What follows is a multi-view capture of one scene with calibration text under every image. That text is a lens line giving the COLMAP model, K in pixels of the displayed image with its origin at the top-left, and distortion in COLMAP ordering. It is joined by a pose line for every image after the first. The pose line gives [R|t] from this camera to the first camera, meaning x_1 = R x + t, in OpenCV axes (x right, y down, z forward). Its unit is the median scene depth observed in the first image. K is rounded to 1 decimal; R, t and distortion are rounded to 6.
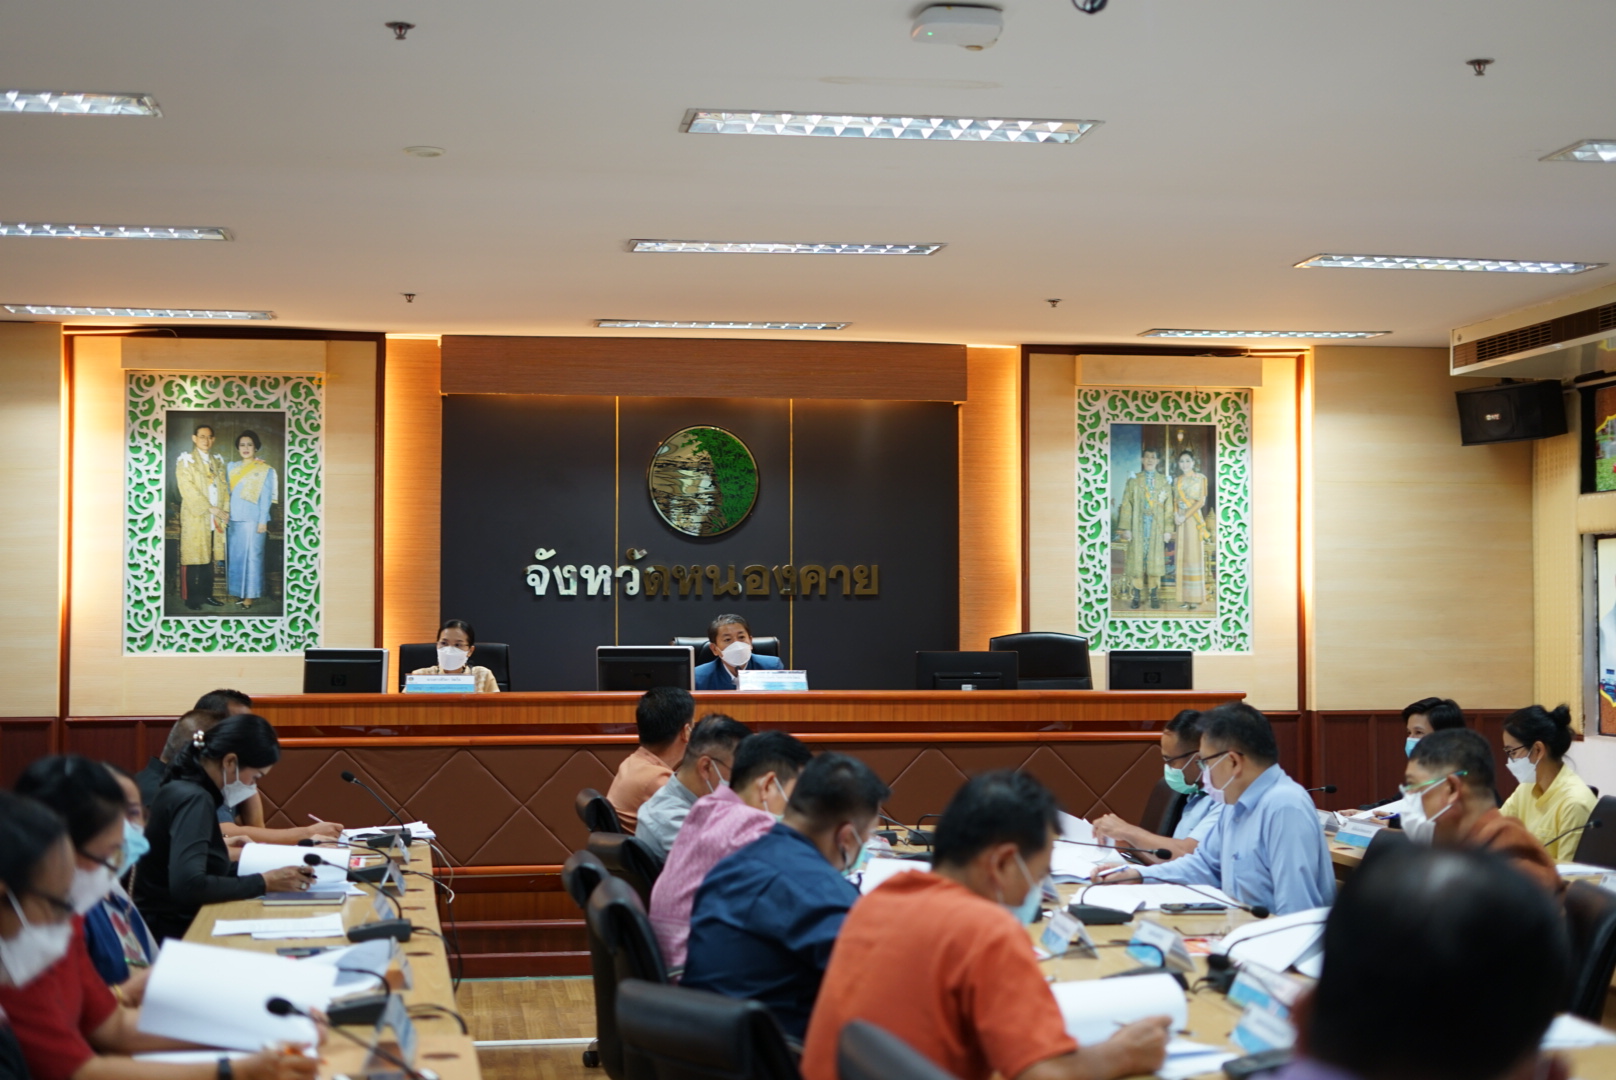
lens RADIAL K [[2336.4, 0, 804.2], [0, 2336.4, 534.9], [0, 0, 1]] dist [-0.020341, 0.000000]
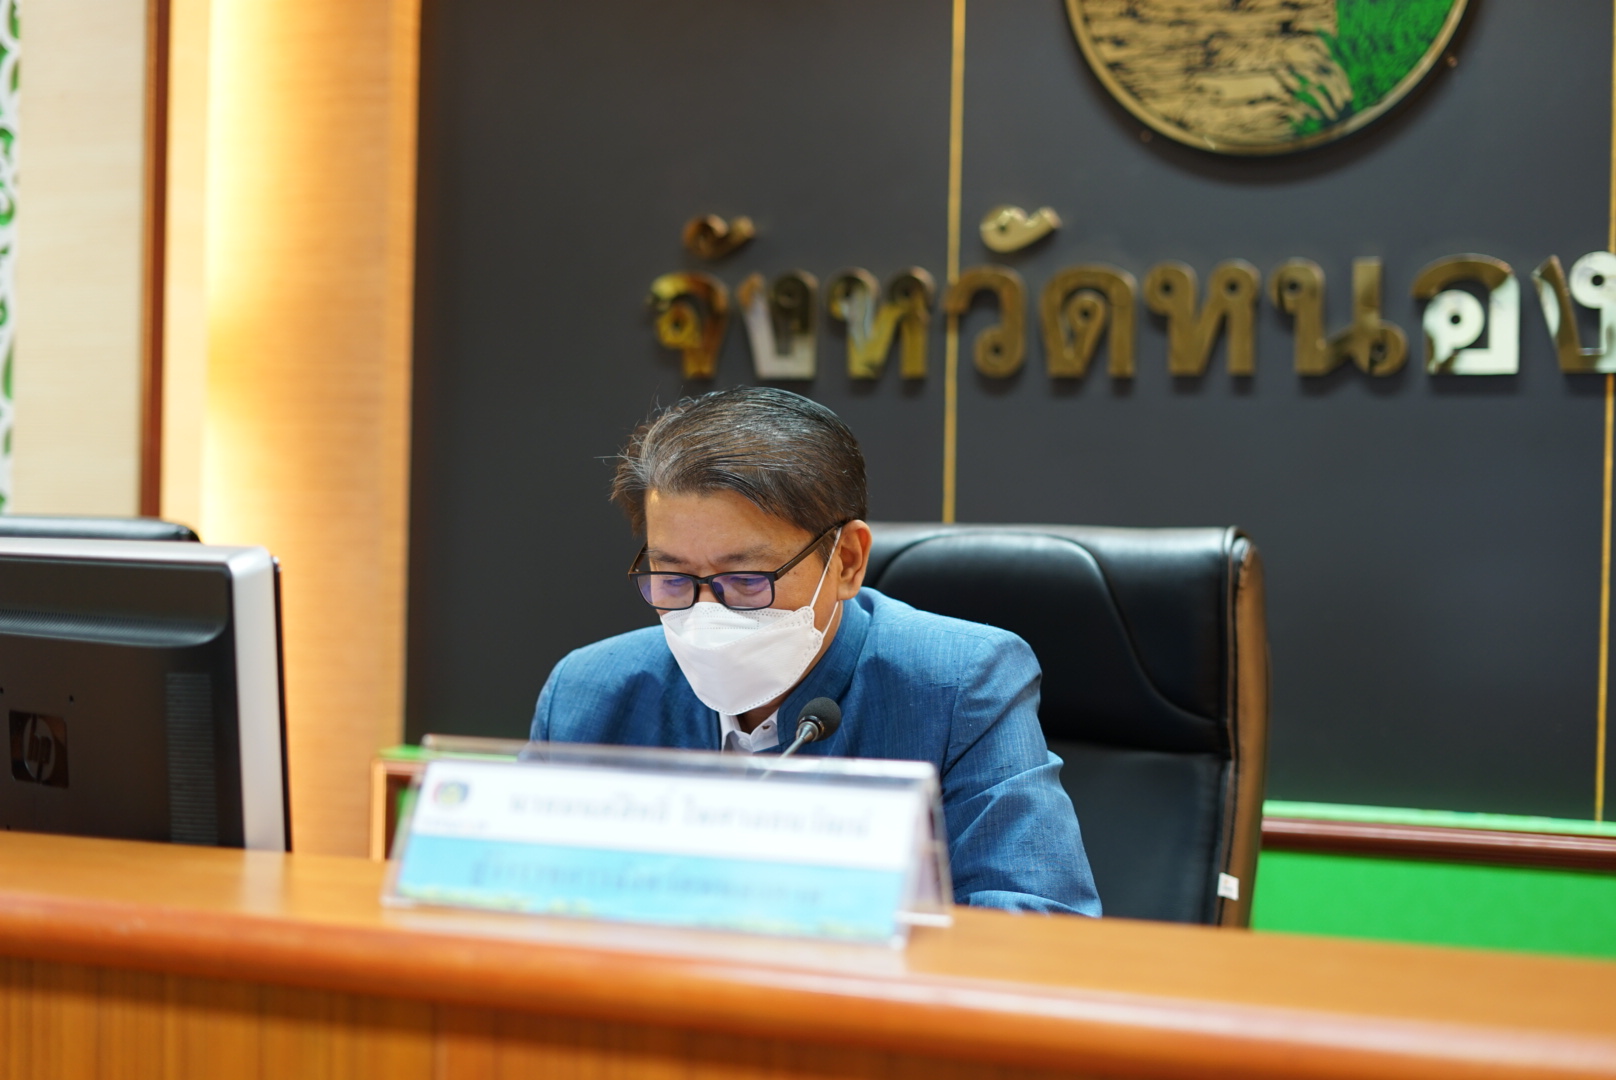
lens RADIAL K [[2336.4, 0, 820.6], [0, 2336.4, 544.0], [0, 0, 1]] dist [-0.020341, 0.000000]
pose [[0.870108, 0.019971, -0.492456, 0.046960], [-0.001795, 0.999300, 0.037355, 0.036922], [0.492858, -0.031619, 0.869535, 0.776642]]
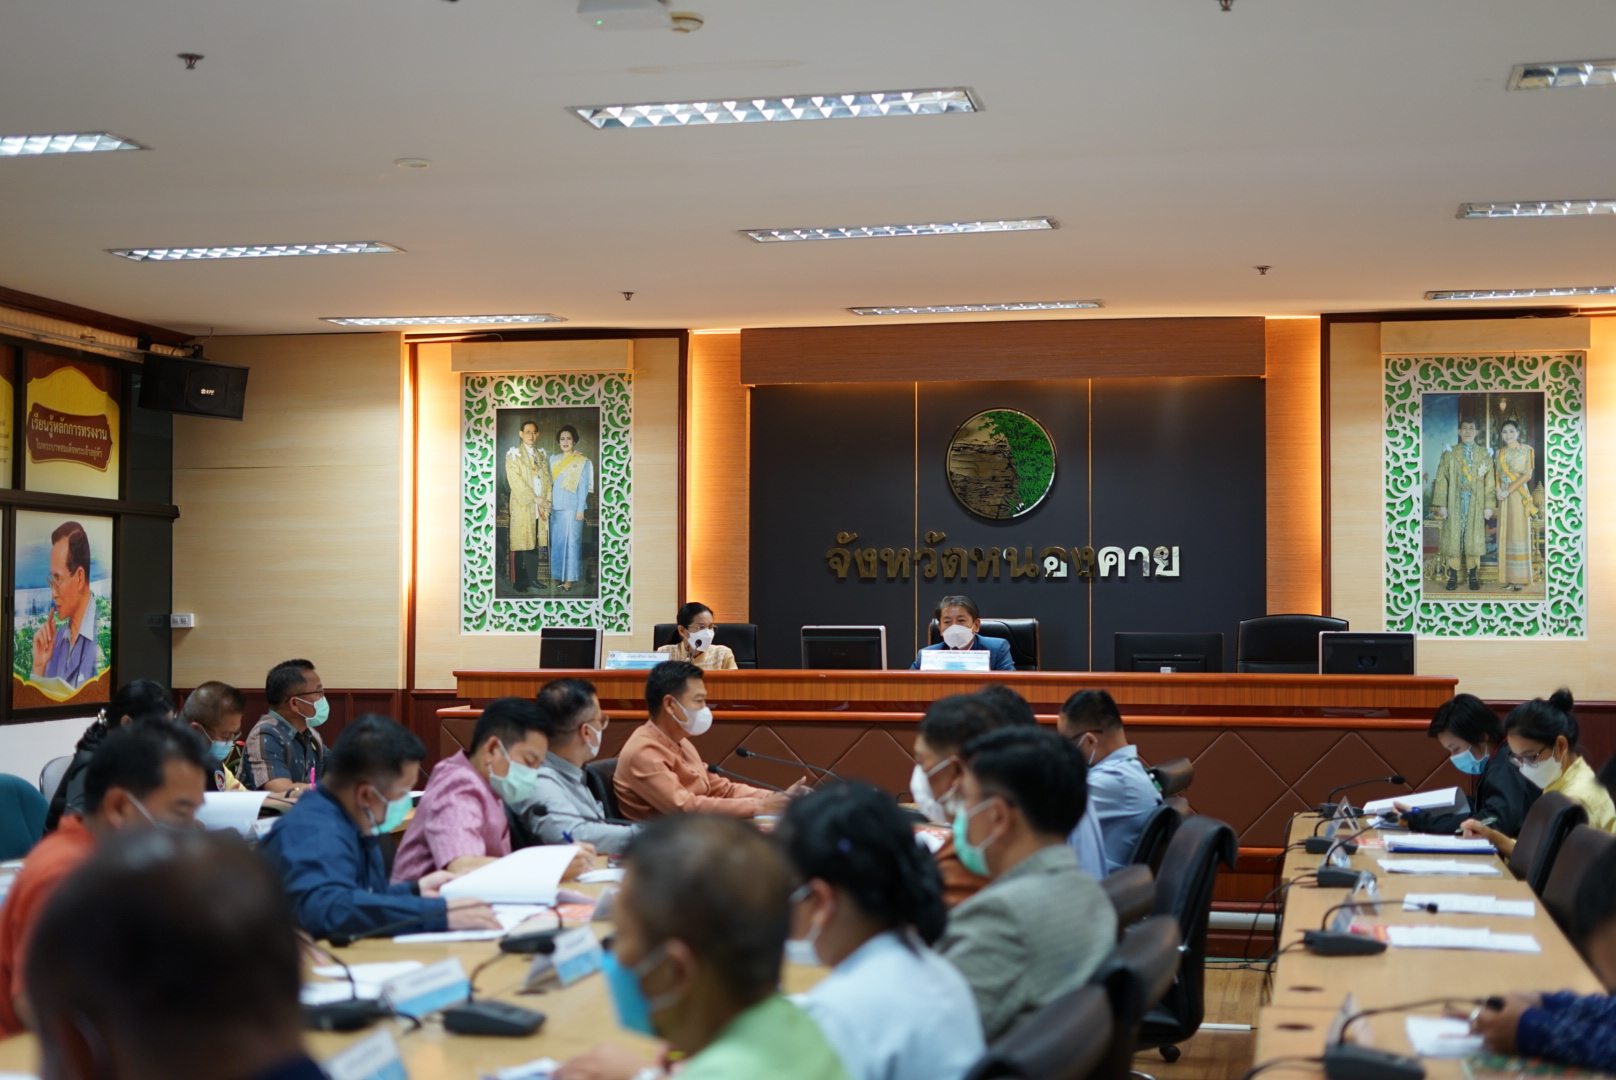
lens RADIAL K [[2336.4, 0, 810.2], [0, 2336.4, 550.2], [0, 0, 1]] dist [-0.020341, 0.000000]
pose [[0.936061, -0.007379, -0.351759, 0.244046], [0.011910, 0.999872, 0.010719, 0.002580], [0.351635, -0.014224, 0.936029, 0.032351]]
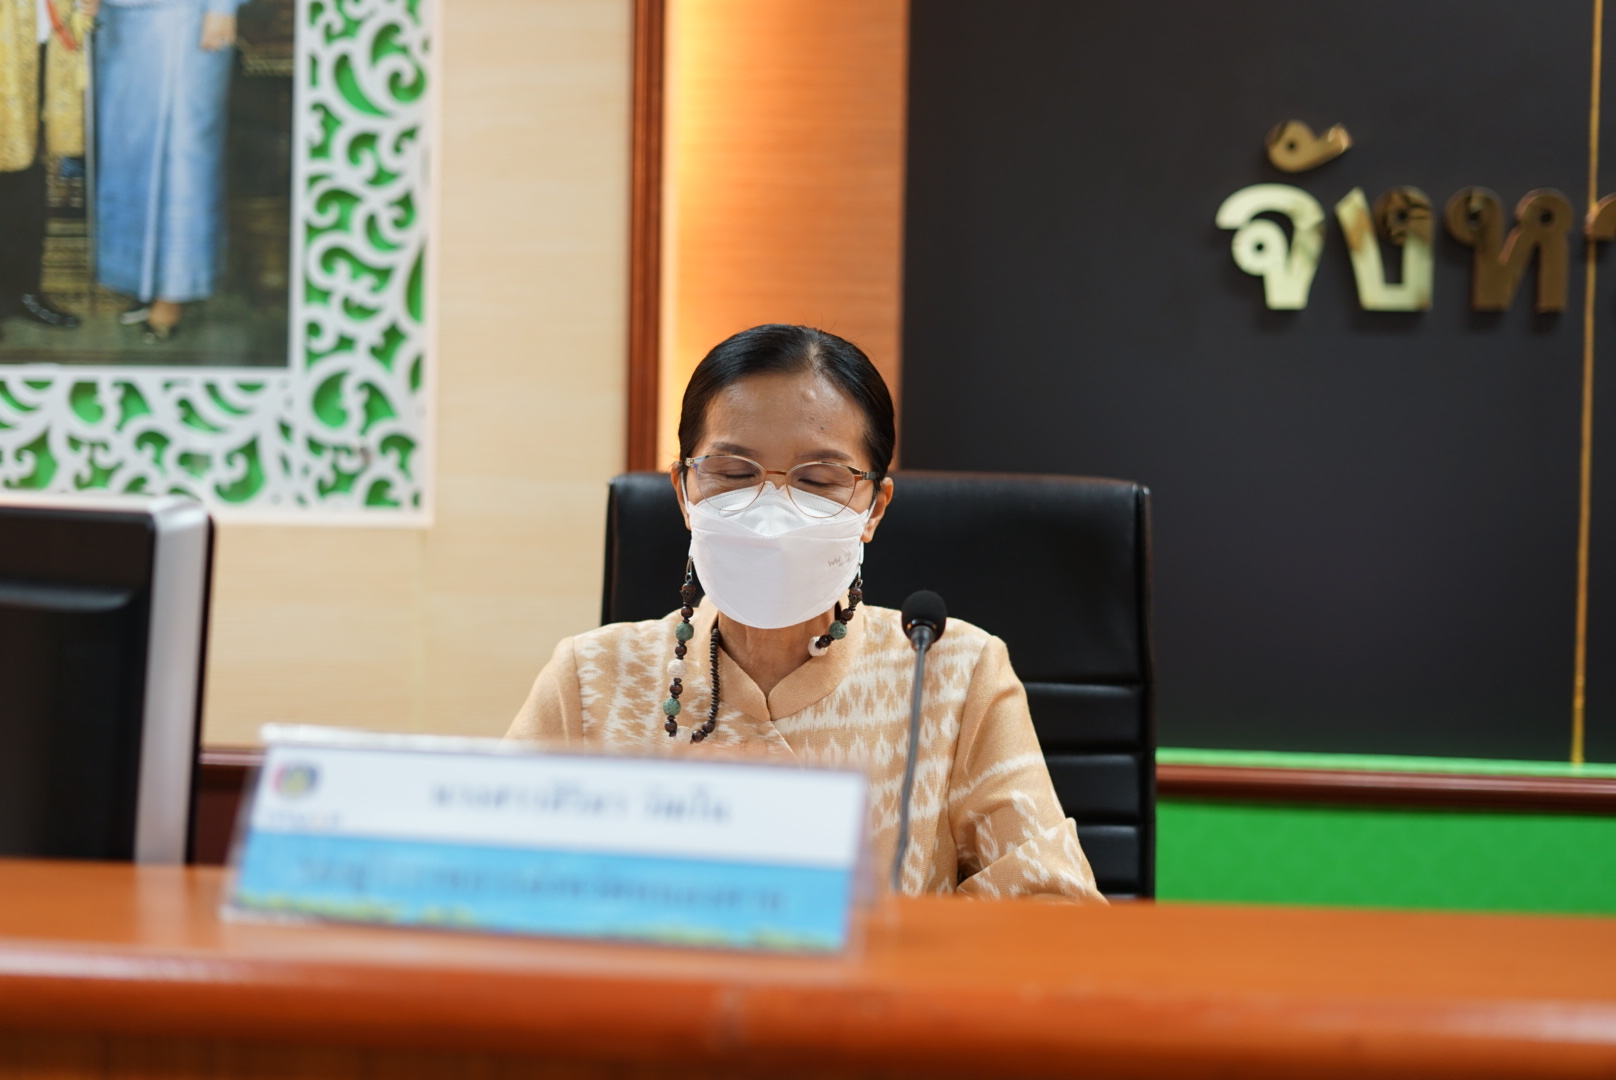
lens RADIAL K [[2336.4, 0, 805.6], [0, 2336.4, 546.2], [0, 0, 1]] dist [-0.020341, 0.000000]
pose [[0.963999, 0.025642, -0.264665, -0.098473], [-0.009761, 0.998081, 0.061145, 0.038017], [0.265725, -0.056361, 0.962400, 0.762928]]
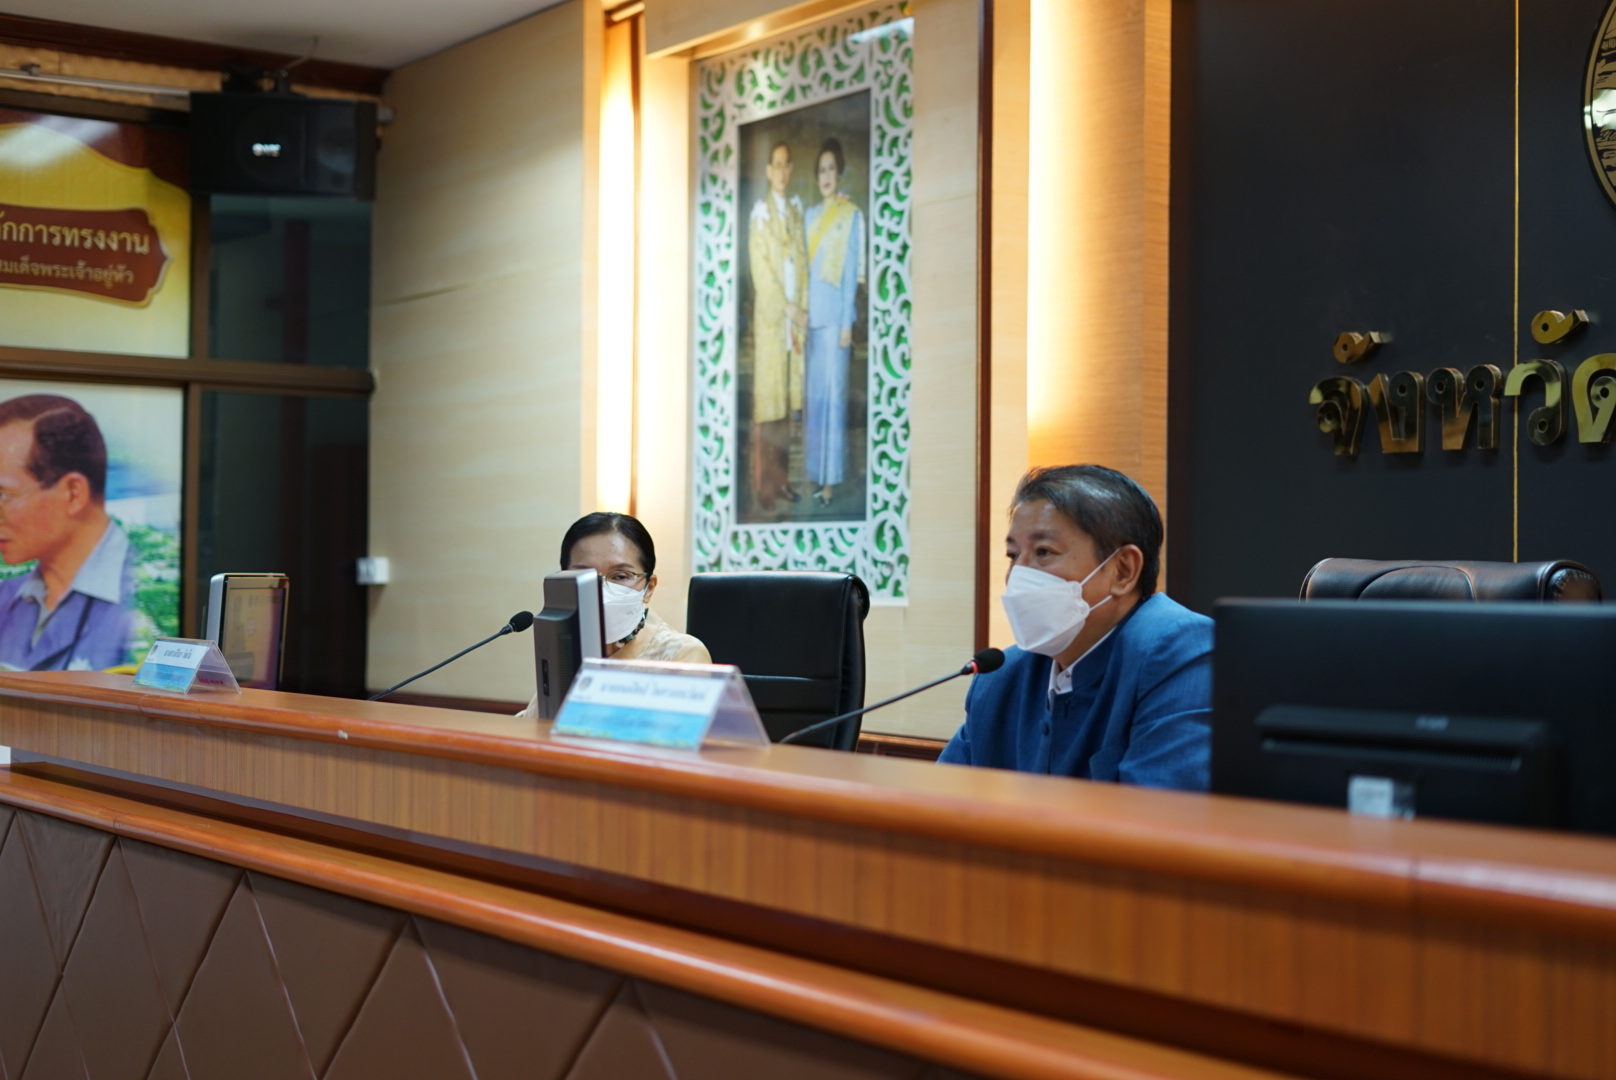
lens RADIAL K [[2336.4, 0, 817.4], [0, 2336.4, 577.8], [0, 0, 1]] dist [-0.020341, 0.000000]
pose [[0.449042, 0.002990, -0.893505, 0.194274], [0.026364, 0.999515, 0.016594, 0.038330], [0.893121, -0.031008, 0.448746, 0.777501]]
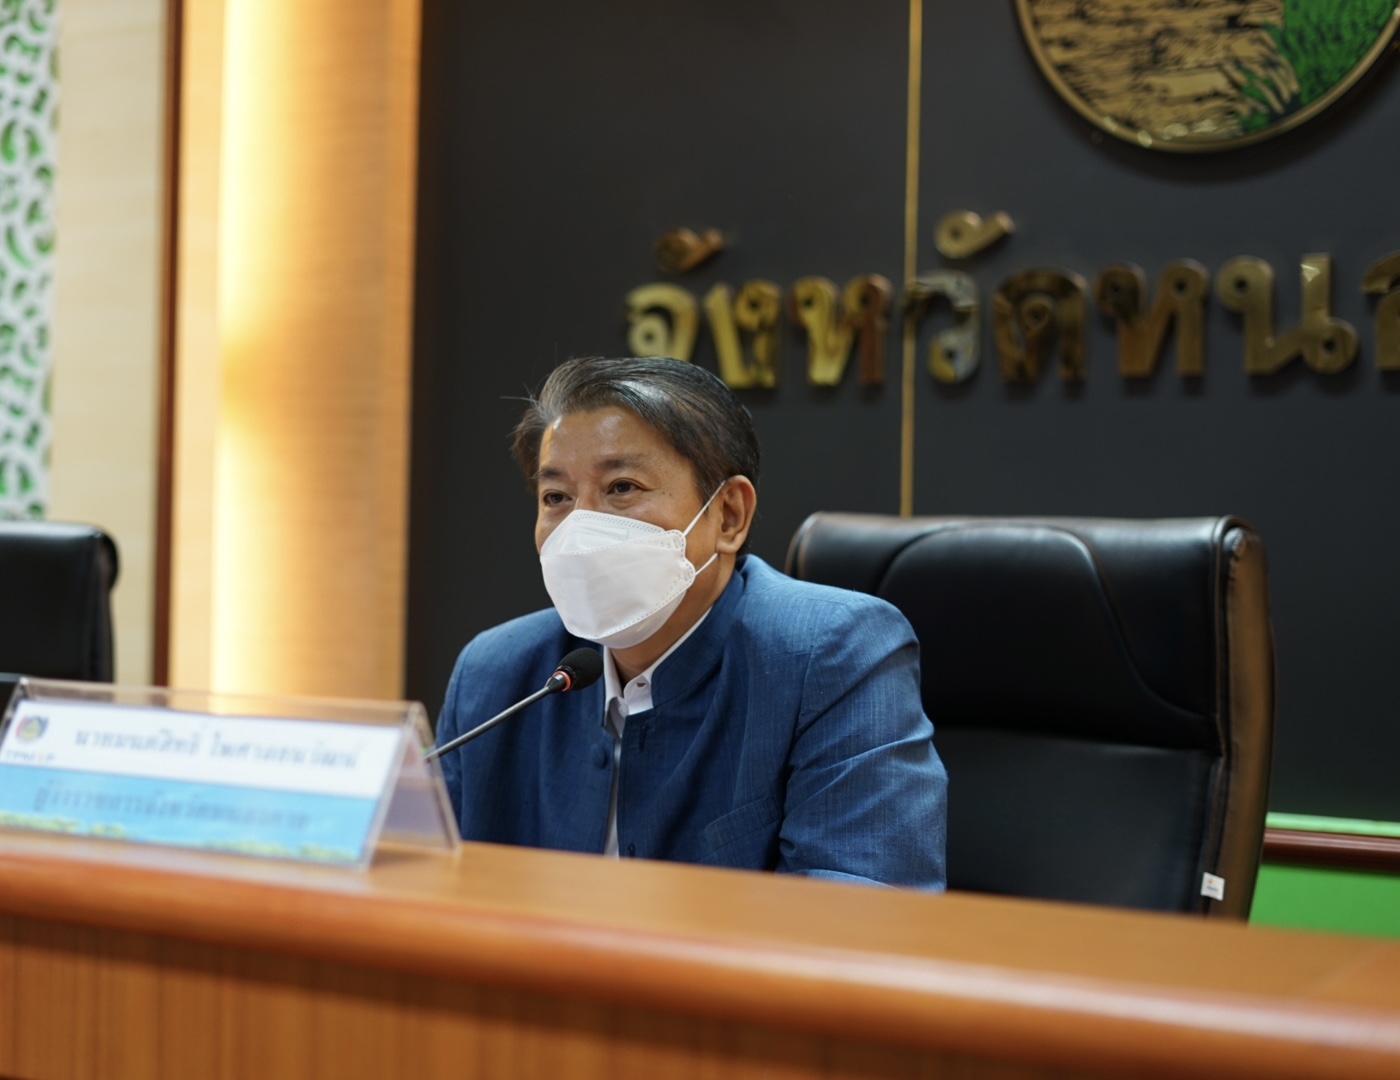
lens RADIAL K [[2335.2, 0, 632.8], [0, 2335.2, 553.7], [0, 0, 1]] dist [-0.021382, 0.000000]
pose [[0.768069, 0.013881, -0.640217, 0.078701], [0.003091, 0.999673, 0.025383, 0.040885], [0.640360, -0.021475, 0.767775, 0.791237]]
